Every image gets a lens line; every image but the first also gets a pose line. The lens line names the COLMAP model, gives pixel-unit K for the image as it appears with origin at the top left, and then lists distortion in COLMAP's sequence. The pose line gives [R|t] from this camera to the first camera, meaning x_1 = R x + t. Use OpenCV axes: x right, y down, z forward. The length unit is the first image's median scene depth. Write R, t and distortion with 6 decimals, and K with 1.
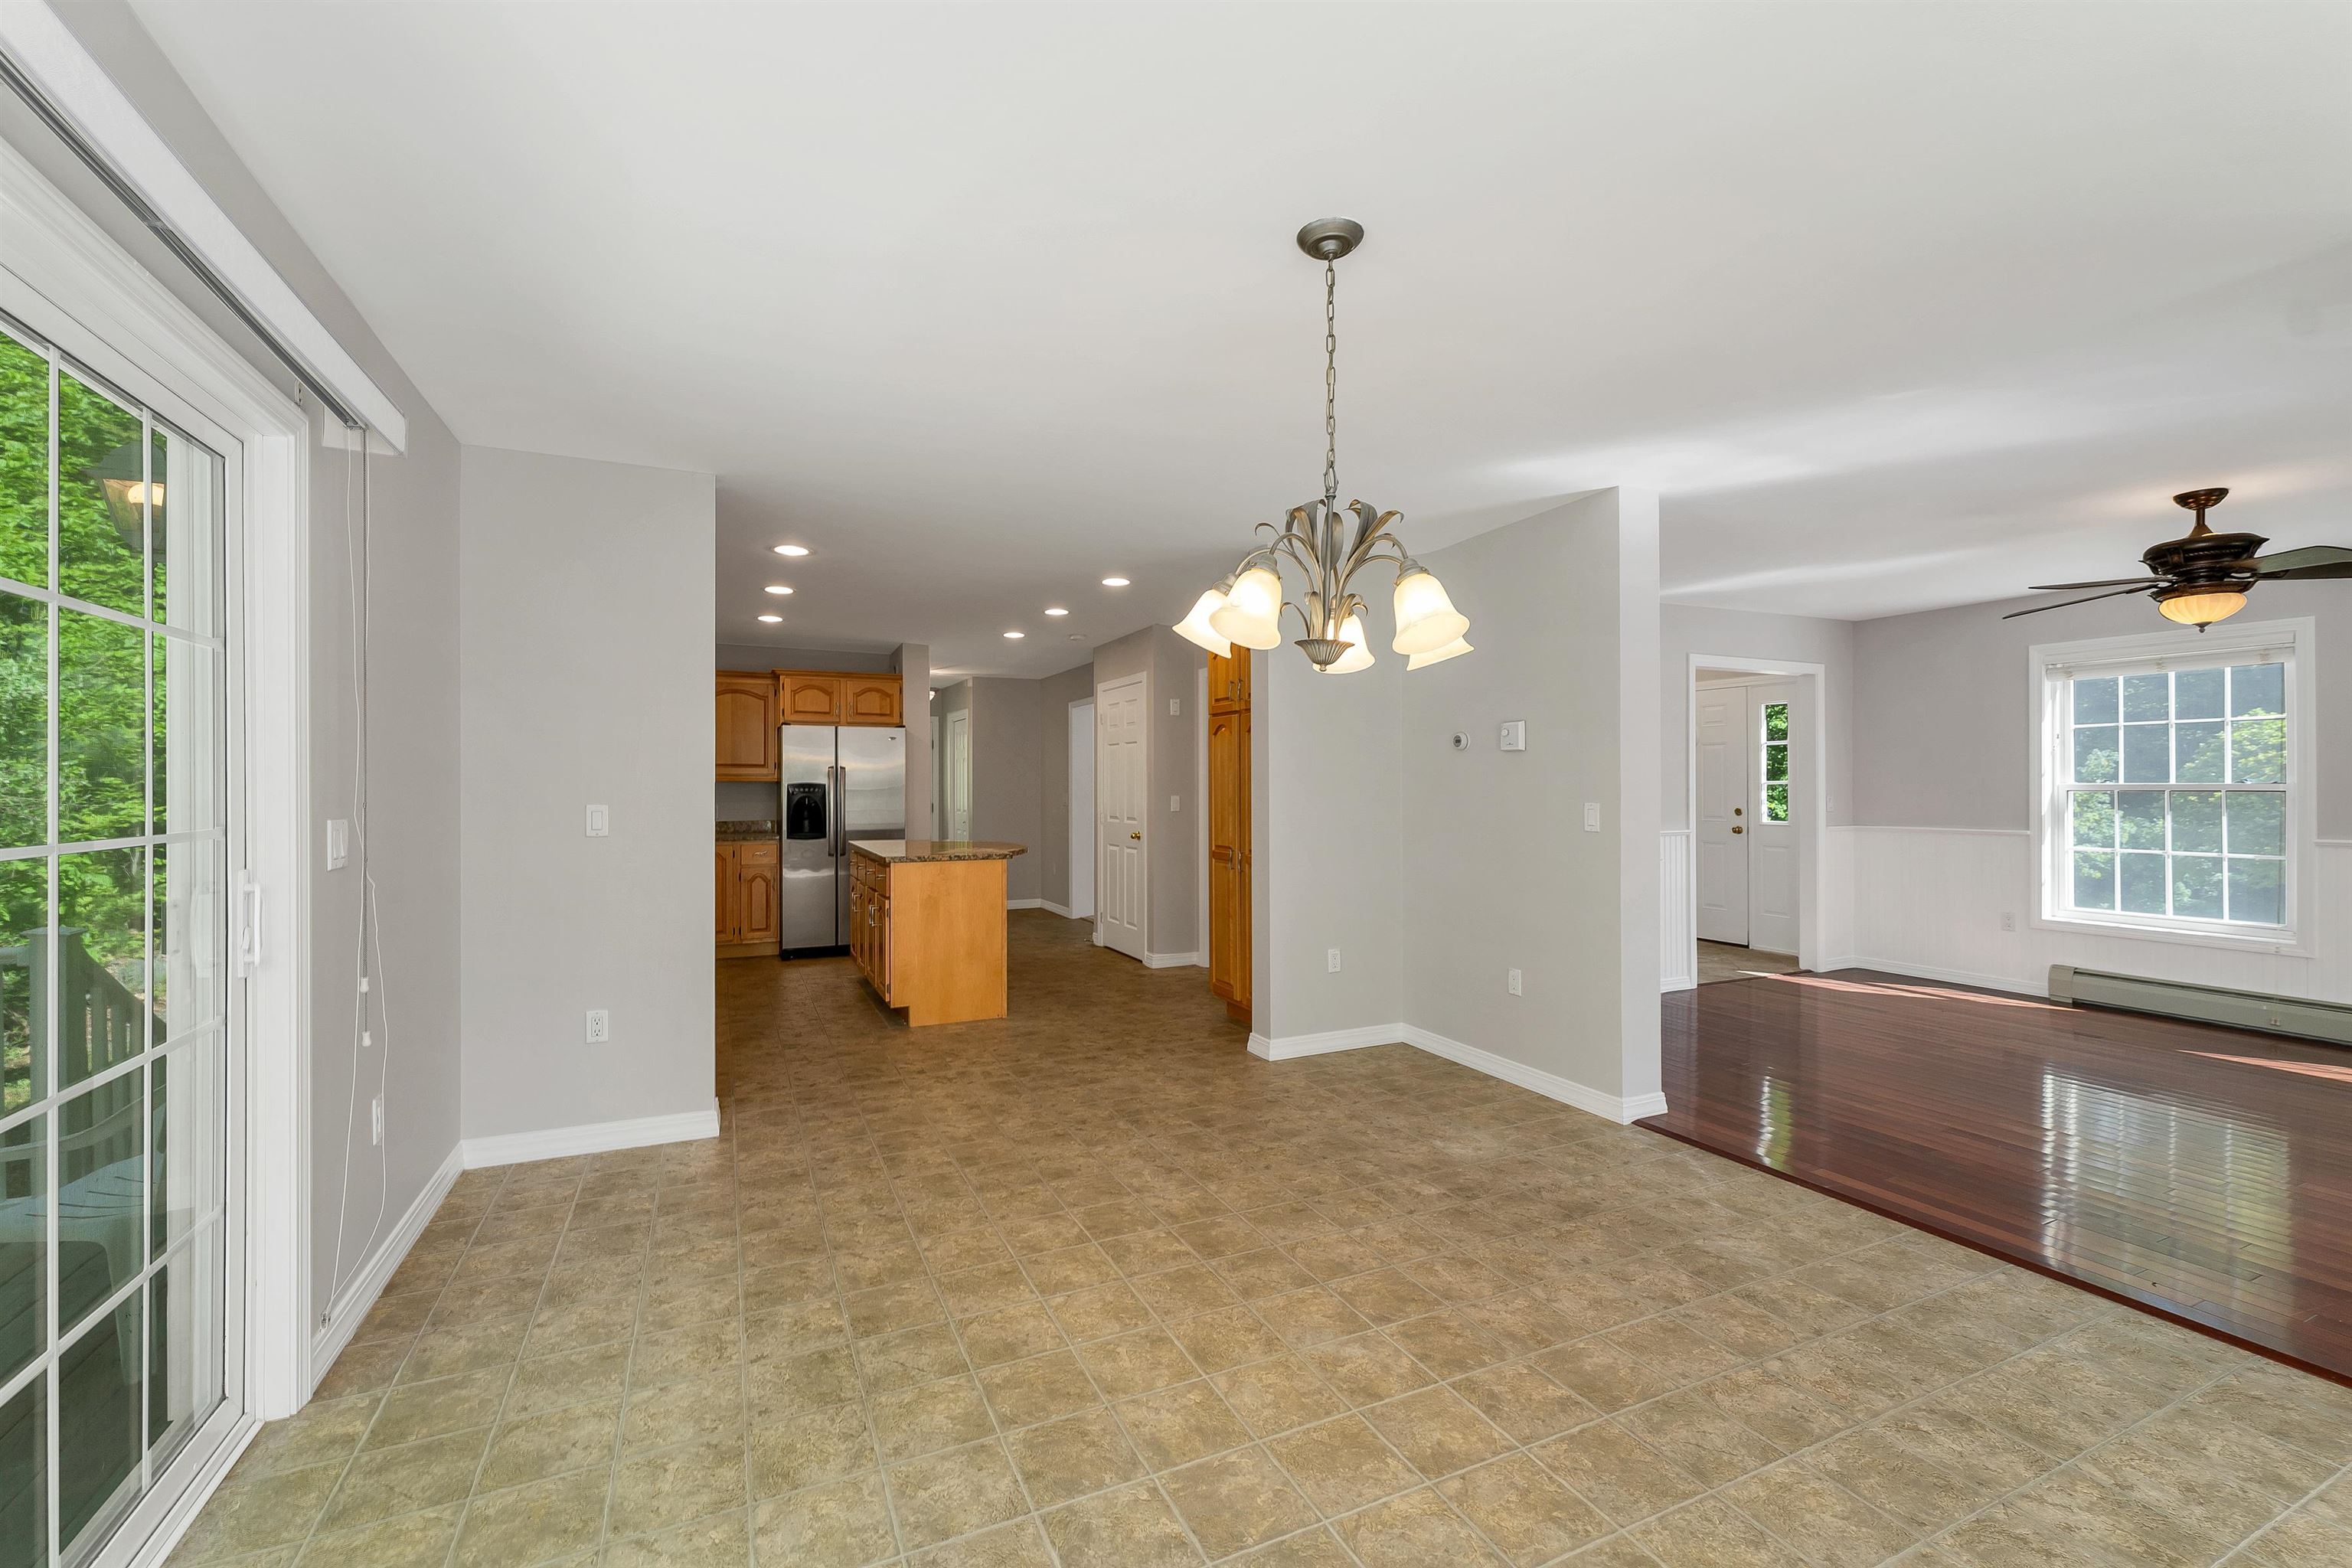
lens RADIAL K [[1004.4, 0, 1179.1], [0, 1004.4, 782.9], [0, 0, 1]] dist [0.013753, 0.000647]
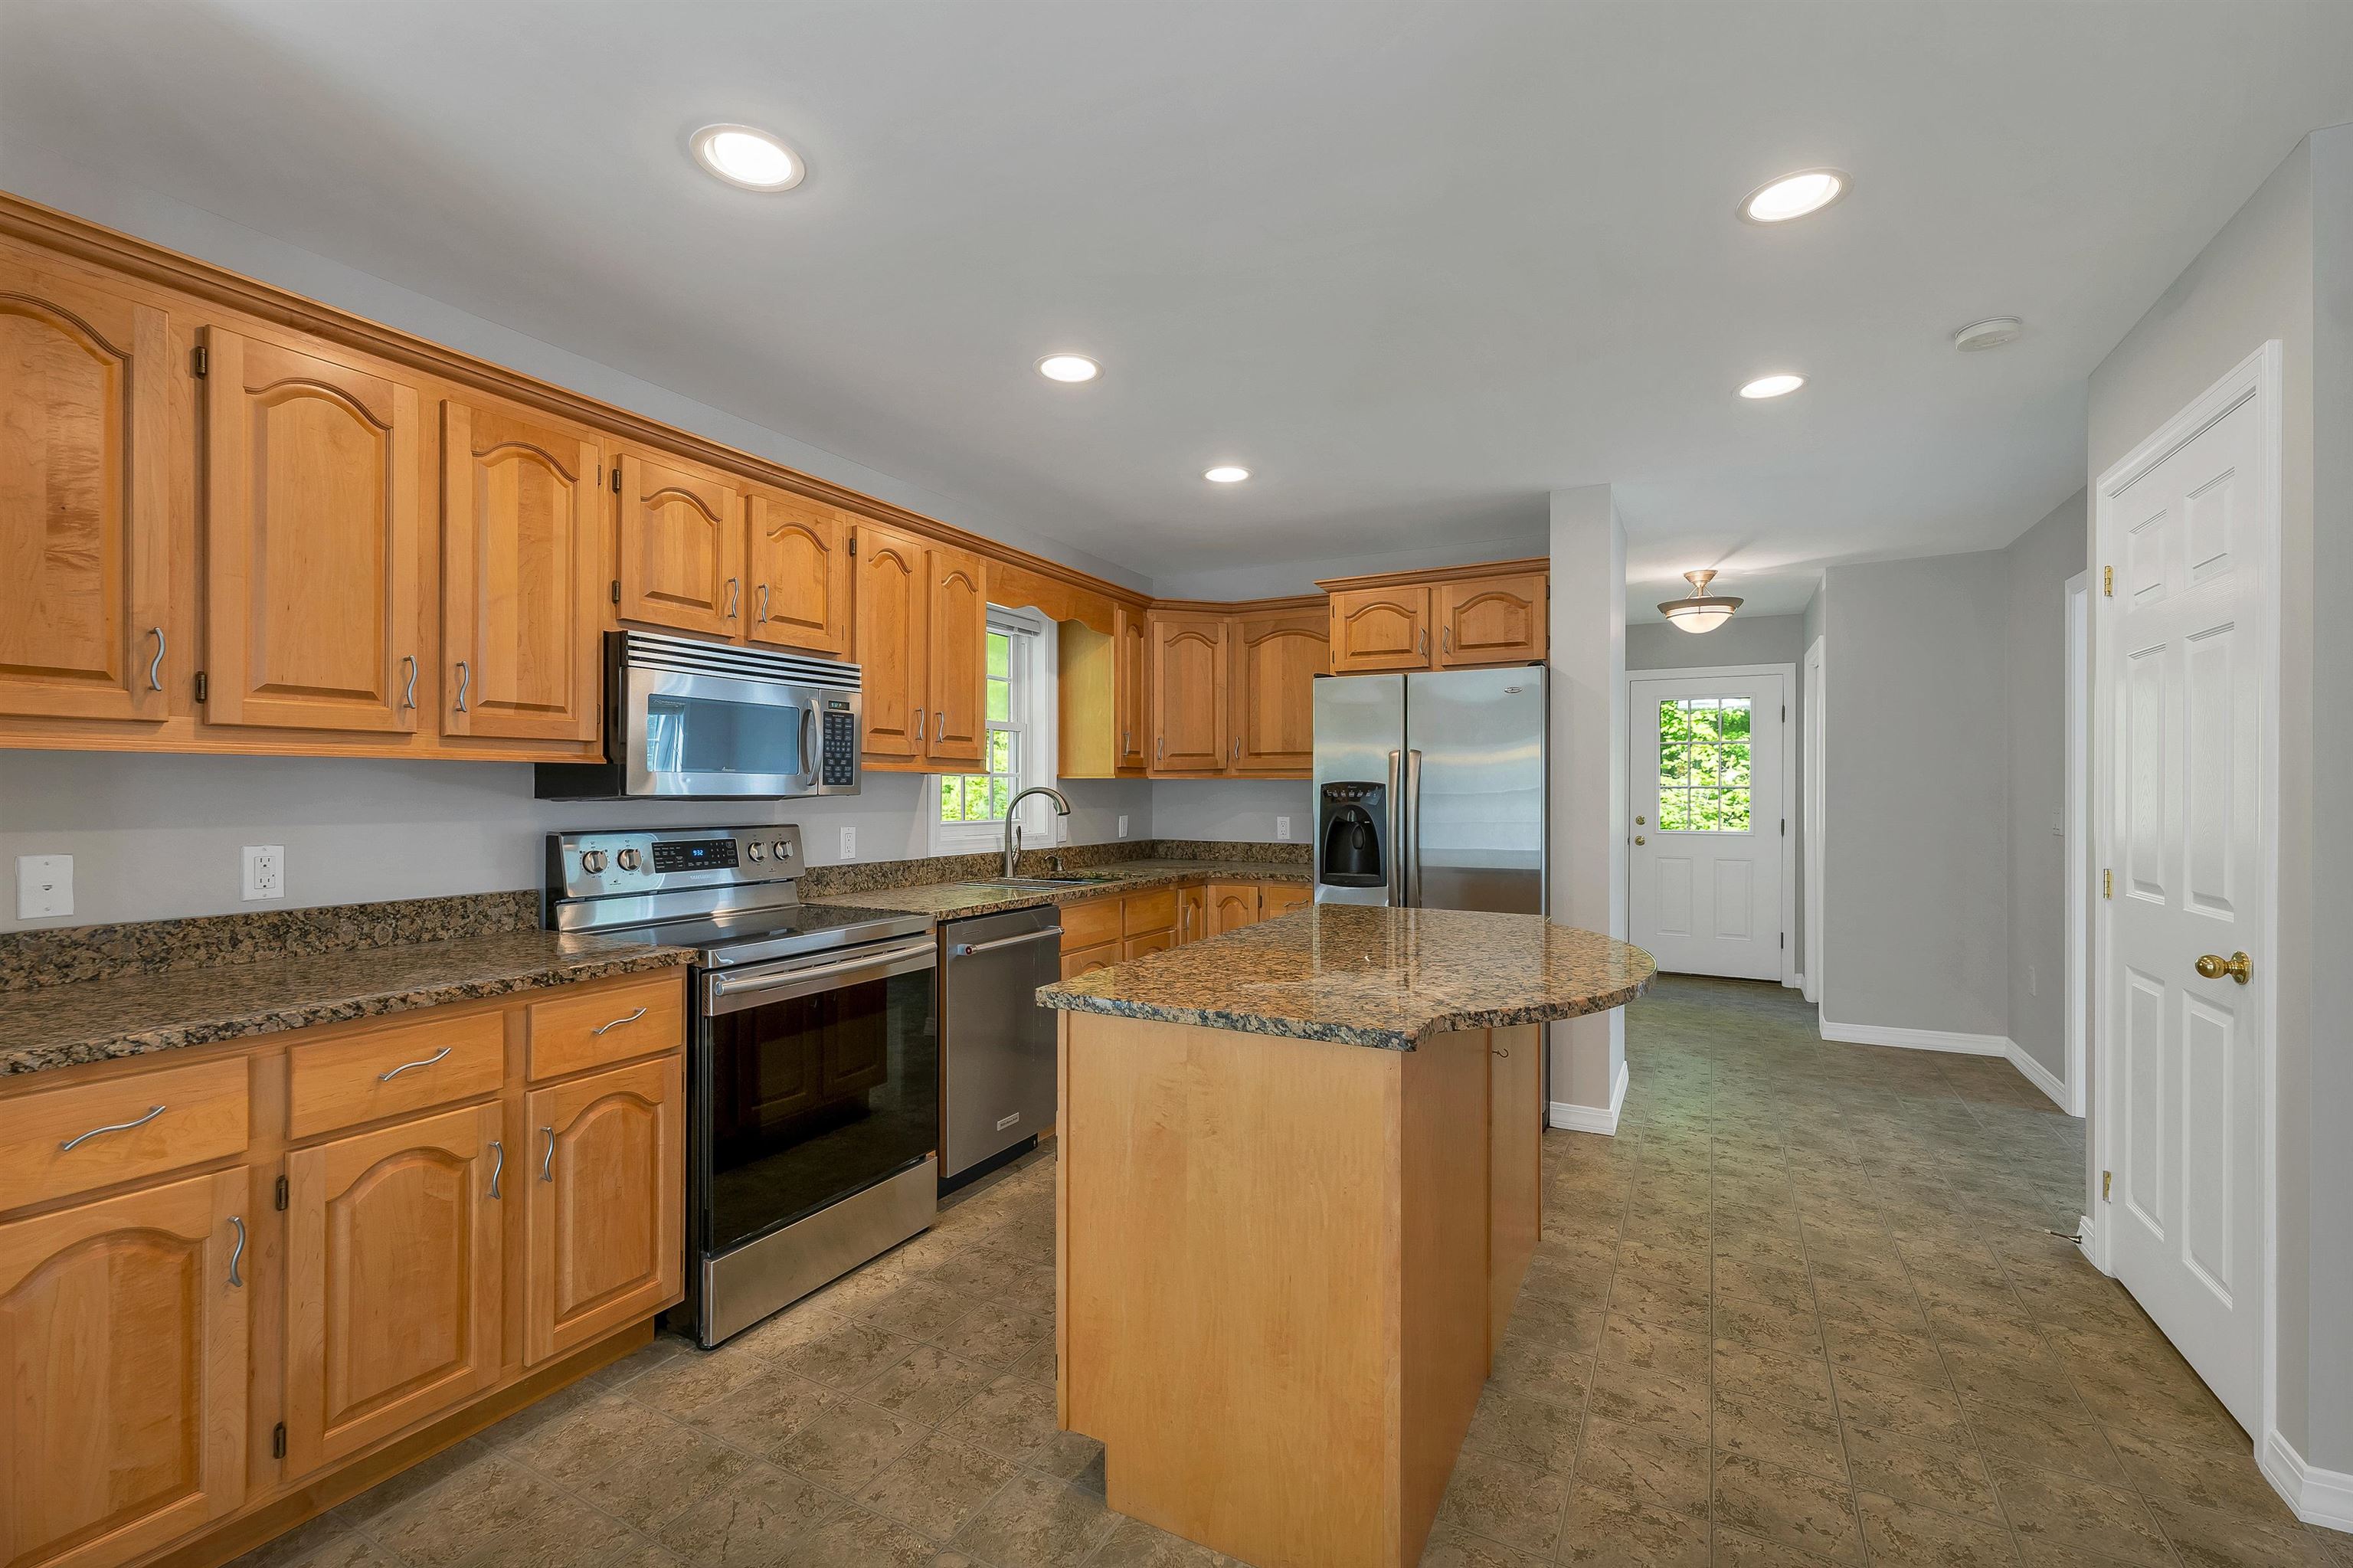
lens RADIAL K [[1004.9, 0, 1178.3], [0, 1004.9, 796.9], [0, 0, 1]] dist [0.013753, 0.000647]
pose [[0.595399, 0.005494, -0.803411, 0.031045], [0.003523, 0.999949, 0.009449, 0.009393], [0.803422, -0.008456, 0.595350, 1.821262]]
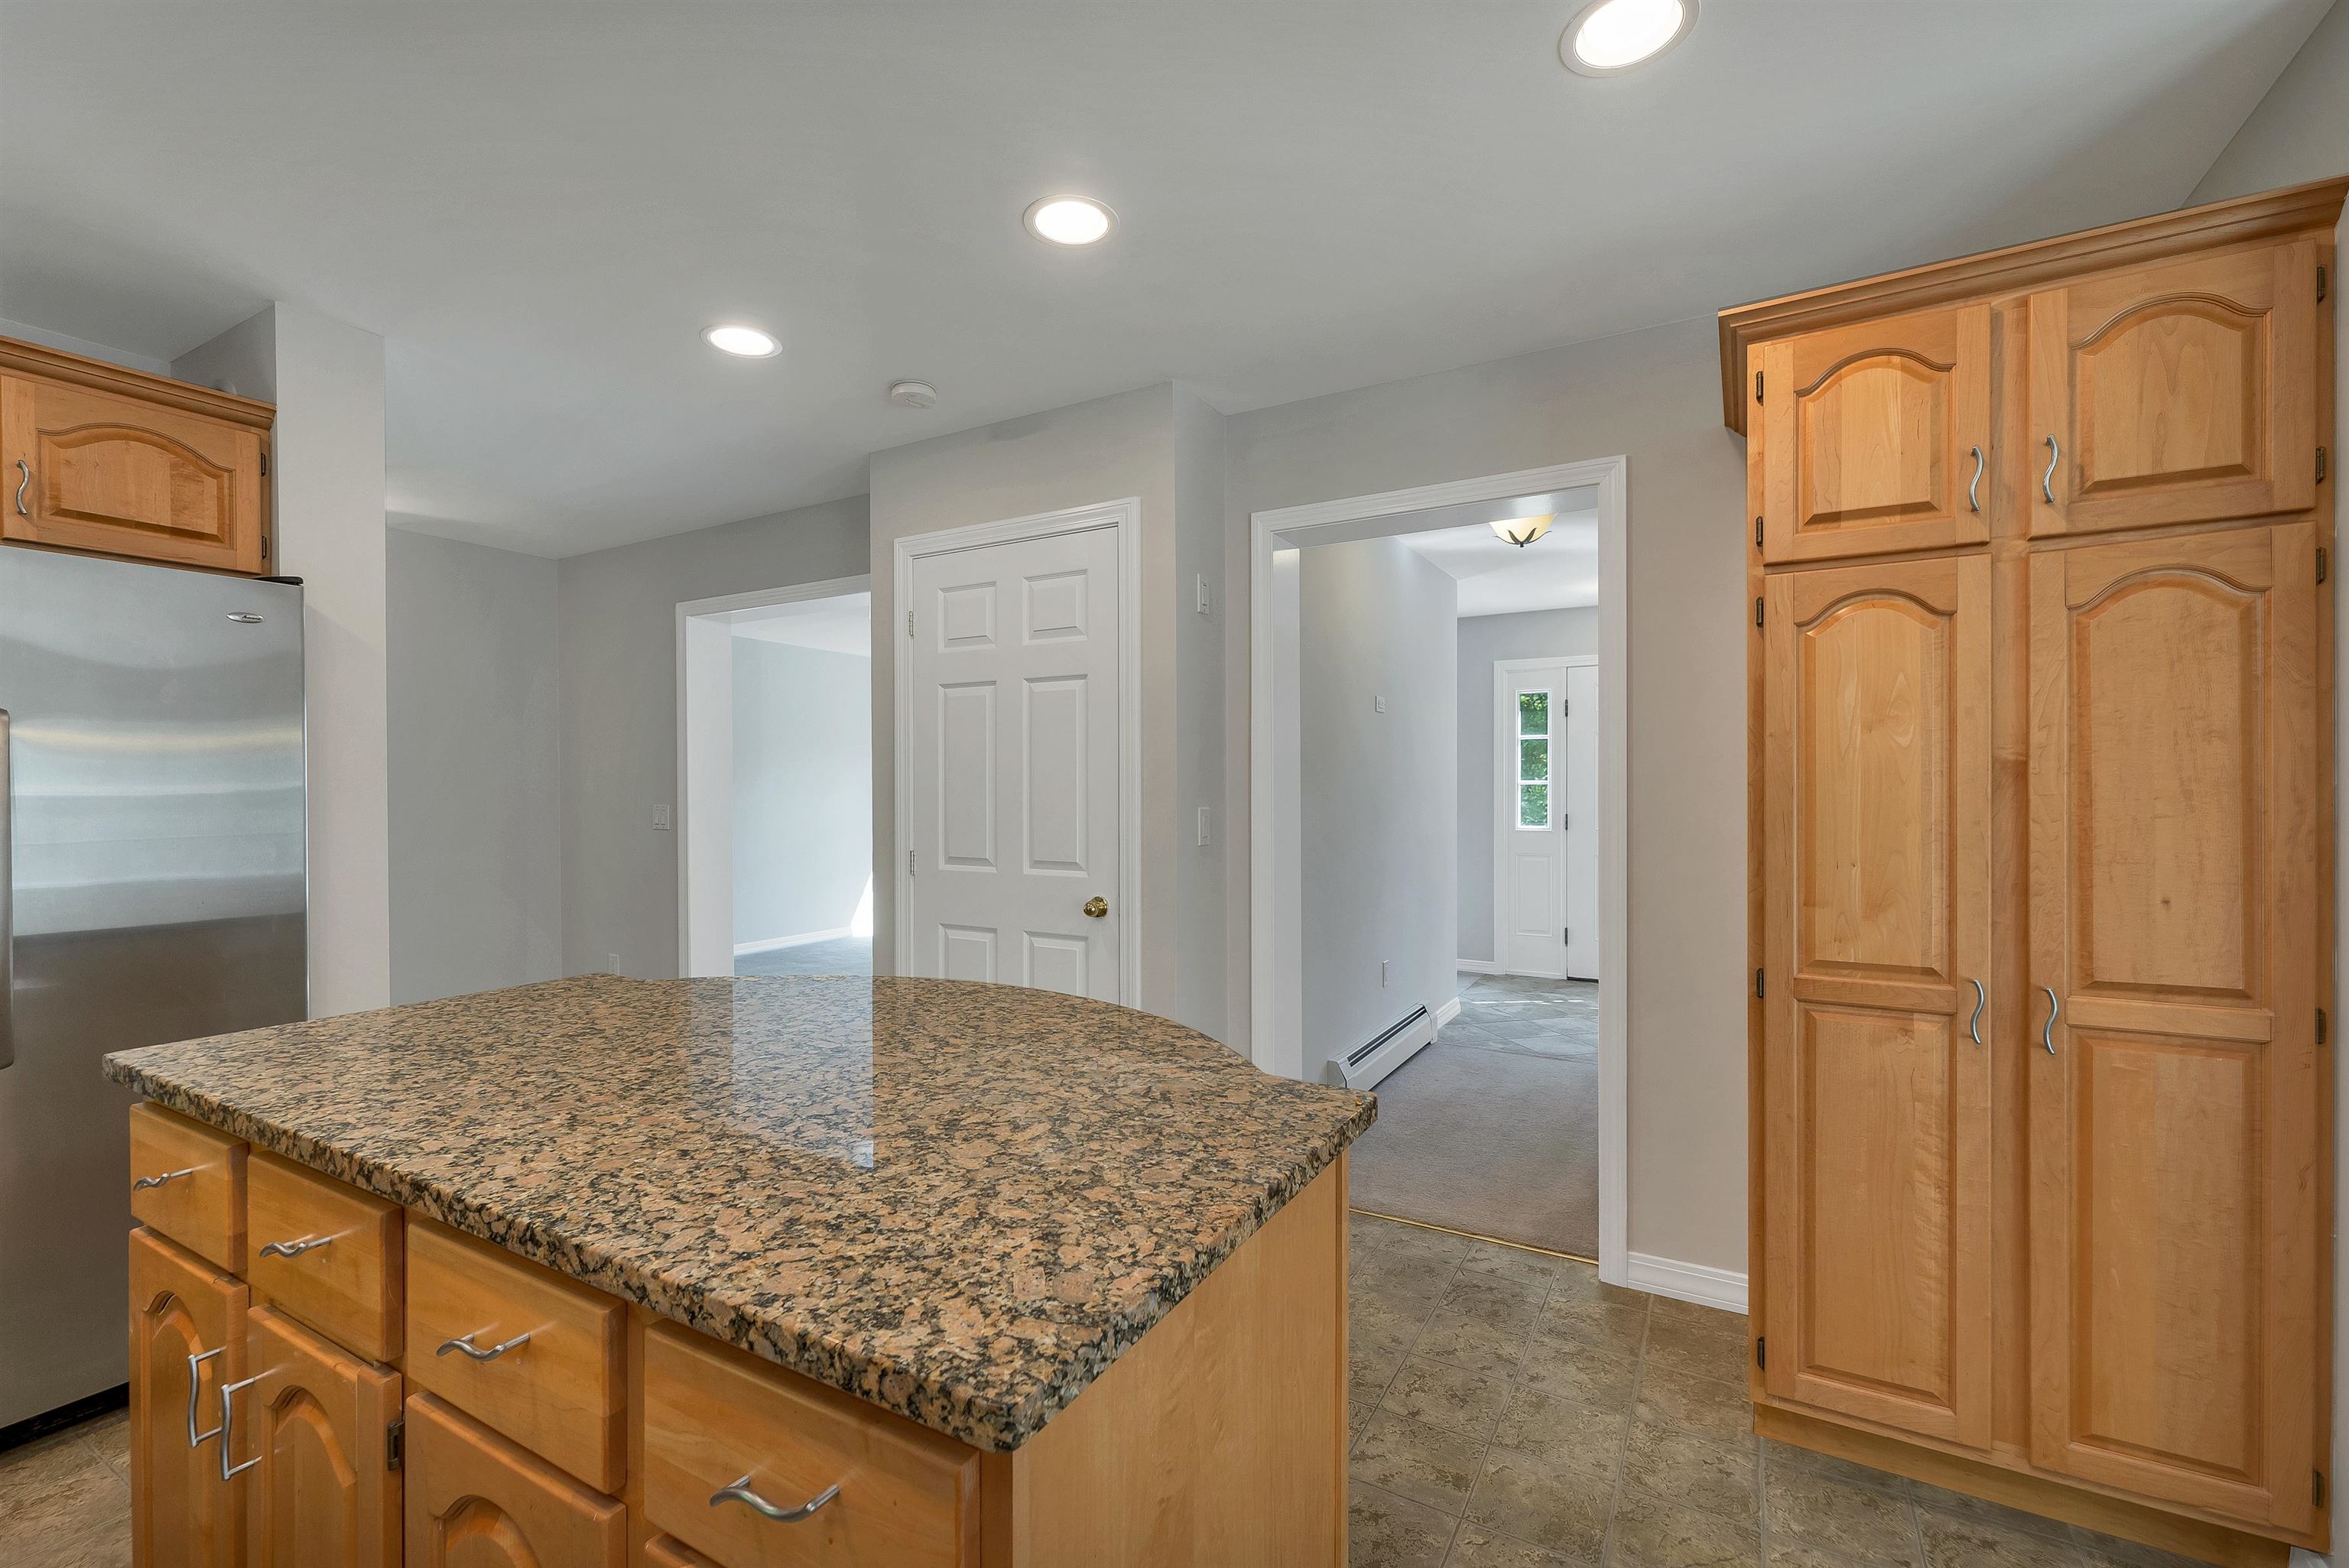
lens RADIAL K [[1003.0, 0, 1165.0], [0, 1003.0, 785.9], [0, 0, 1]] dist [0.013753, 0.000647]
pose [[0.828907, -0.002097, 0.559383, -0.727644], [0.002809, 0.999996, -0.000413, 0.012775], [-0.559379, 0.001914, 0.828910, 1.958495]]
